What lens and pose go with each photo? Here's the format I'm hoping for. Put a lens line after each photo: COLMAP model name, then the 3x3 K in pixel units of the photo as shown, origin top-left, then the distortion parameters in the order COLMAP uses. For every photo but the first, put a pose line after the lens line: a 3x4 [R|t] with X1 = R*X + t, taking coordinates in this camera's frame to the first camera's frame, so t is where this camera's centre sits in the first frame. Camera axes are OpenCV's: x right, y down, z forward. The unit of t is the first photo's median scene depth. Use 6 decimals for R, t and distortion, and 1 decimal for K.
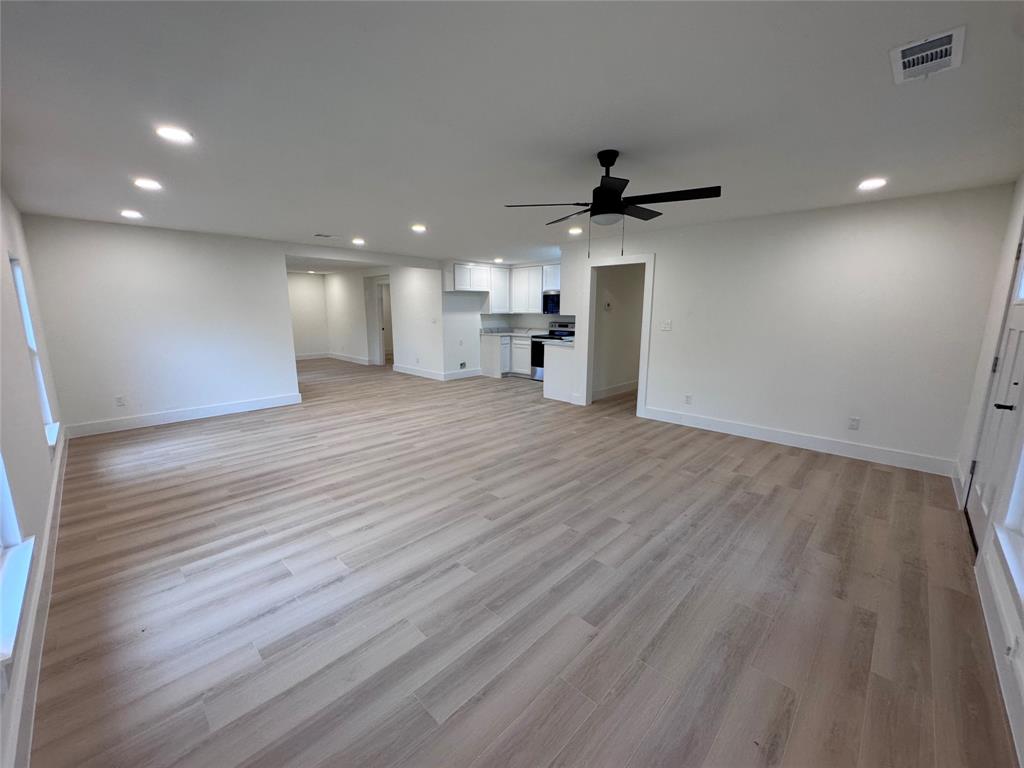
lens RADIAL K [[409.0, 0, 512.0], [0, 409.0, 384.0], [0, 0, 1]] dist [-0.003852, -0.000318]
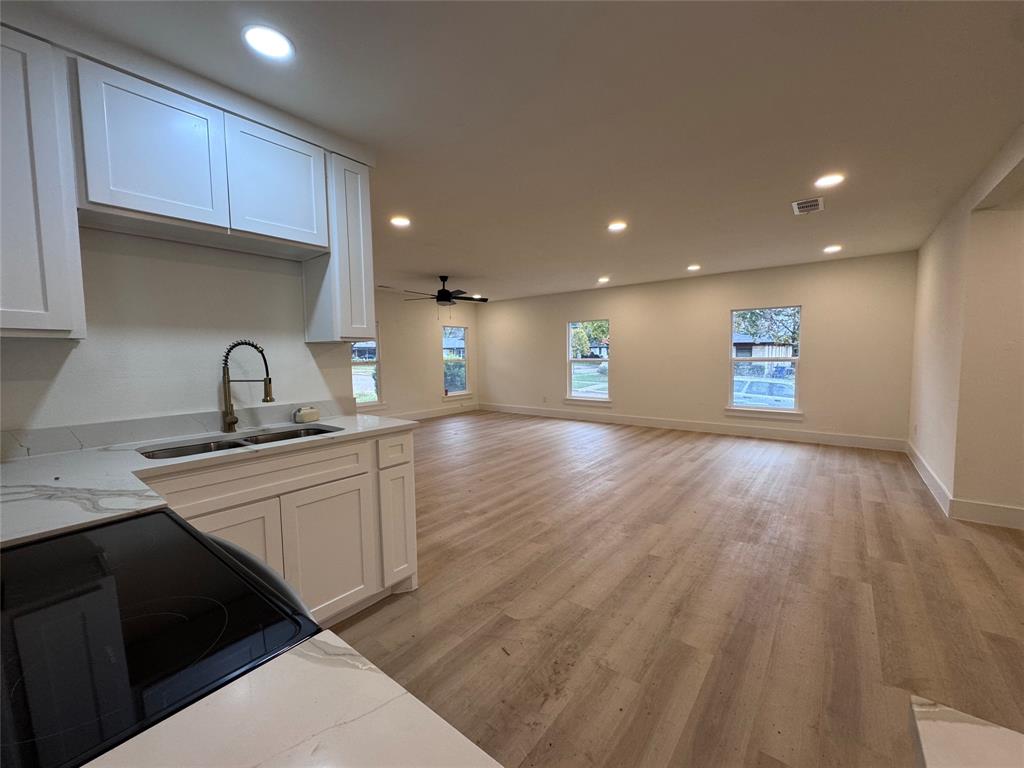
lens RADIAL K [[409.0, 0, 512.0], [0, 409.0, 384.0], [0, 0, 1]] dist [-0.003852, -0.000318]
pose [[-0.995459, 0.021136, -0.092820, 0.037696], [-0.002906, 0.967840, 0.251548, -0.275895], [0.095151, 0.250675, -0.963384, 1.699674]]
